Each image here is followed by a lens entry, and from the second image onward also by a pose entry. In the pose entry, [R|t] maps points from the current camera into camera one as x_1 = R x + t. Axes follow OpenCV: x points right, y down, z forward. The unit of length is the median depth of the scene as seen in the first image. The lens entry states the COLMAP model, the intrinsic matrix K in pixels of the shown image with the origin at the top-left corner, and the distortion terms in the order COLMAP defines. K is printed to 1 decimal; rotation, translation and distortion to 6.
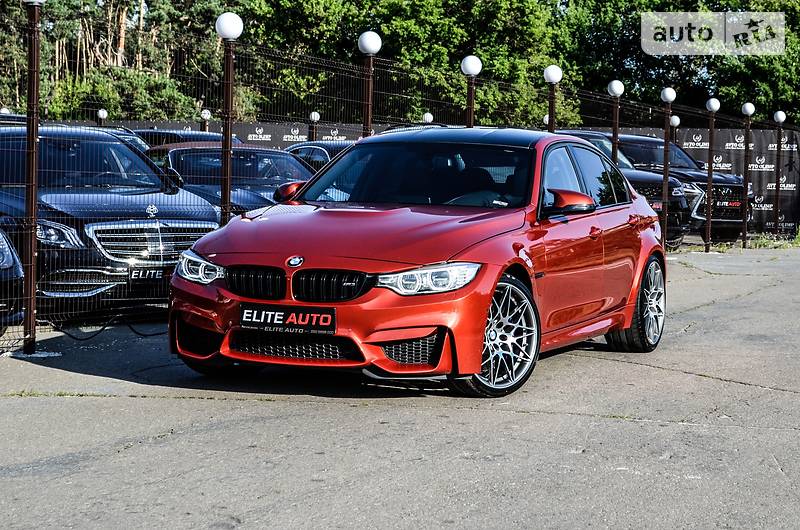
lens RADIAL K [[1946.2, 0, 400.0], [0, 1946.2, 265.0], [0, 0, 1]] dist [0.042714, -0.258542]
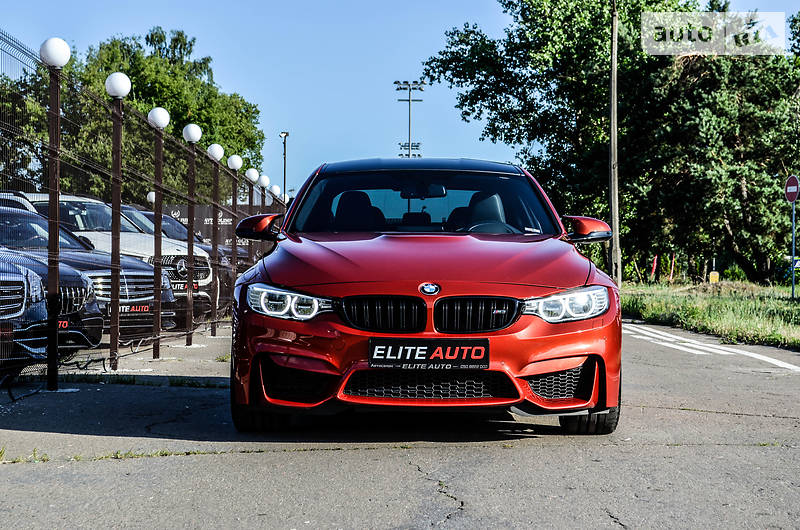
lens RADIAL K [[1870.5, 0, 397.0], [0, 1870.5, 279.1], [0, 0, 1]] dist [0.005877, 0.175158]
pose [[0.929714, -0.018562, 0.367814, -0.267742], [0.033568, 0.998843, -0.034441, 0.015803], [-0.366750, 0.044368, 0.929261, 0.151658]]
